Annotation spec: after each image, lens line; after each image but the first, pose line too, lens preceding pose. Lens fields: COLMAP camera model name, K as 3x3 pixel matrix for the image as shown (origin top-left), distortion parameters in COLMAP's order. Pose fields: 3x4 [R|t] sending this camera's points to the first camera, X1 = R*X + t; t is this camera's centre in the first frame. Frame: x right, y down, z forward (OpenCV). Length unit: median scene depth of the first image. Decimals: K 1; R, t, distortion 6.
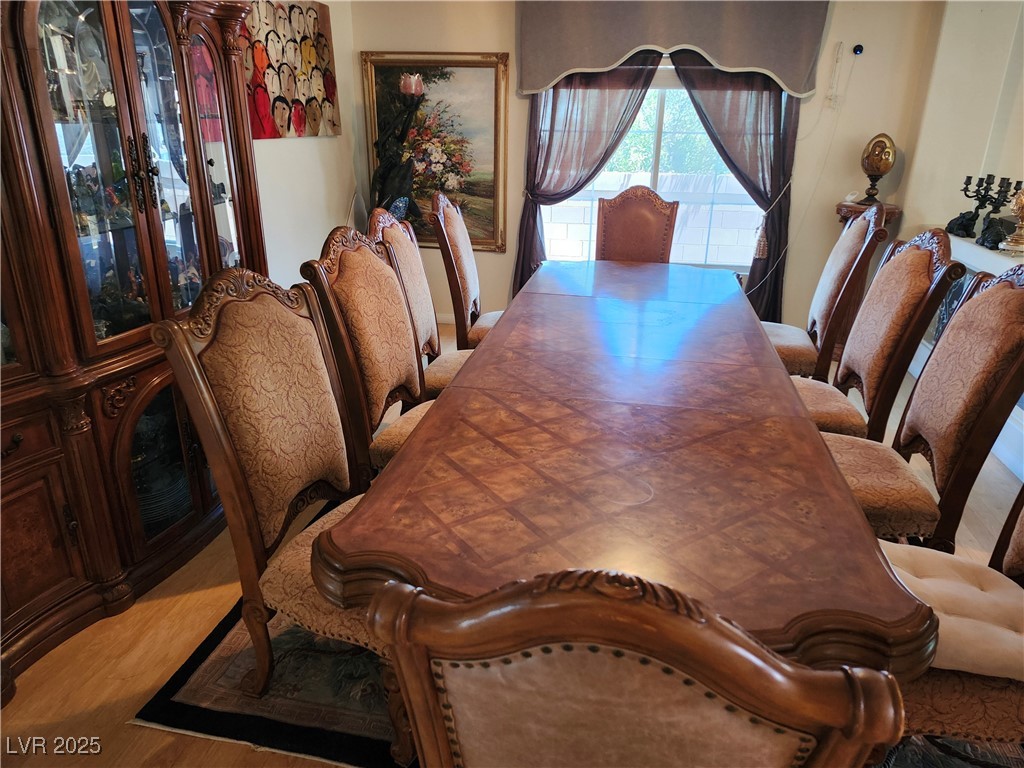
lens RADIAL K [[710.7, 0, 509.6], [0, 710.7, 382.4], [0, 0, 1]] dist [0.076564, -0.064105]
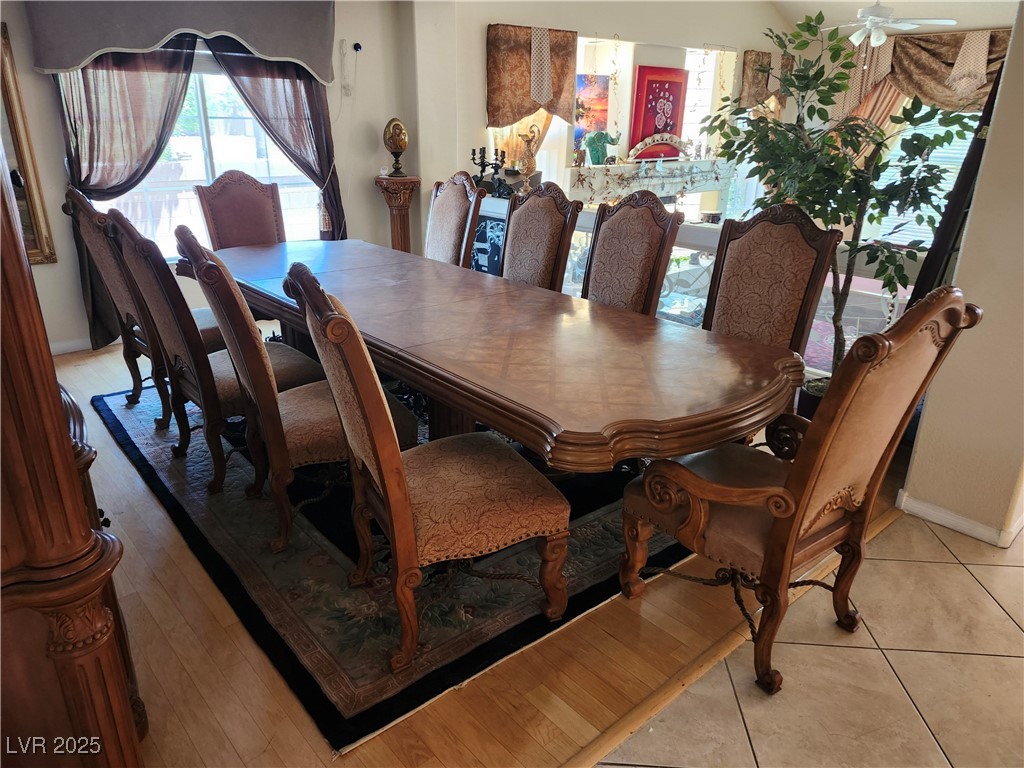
lens RADIAL K [[710.7, 0, 510.7], [0, 710.7, 382.0], [0, 0, 1]] dist [0.076564, -0.064105]
pose [[0.638483, -0.281644, 0.716251, -0.358460], [0.269208, 0.953575, 0.134987, -0.022842], [-0.721017, 0.106634, 0.684663, 0.055960]]
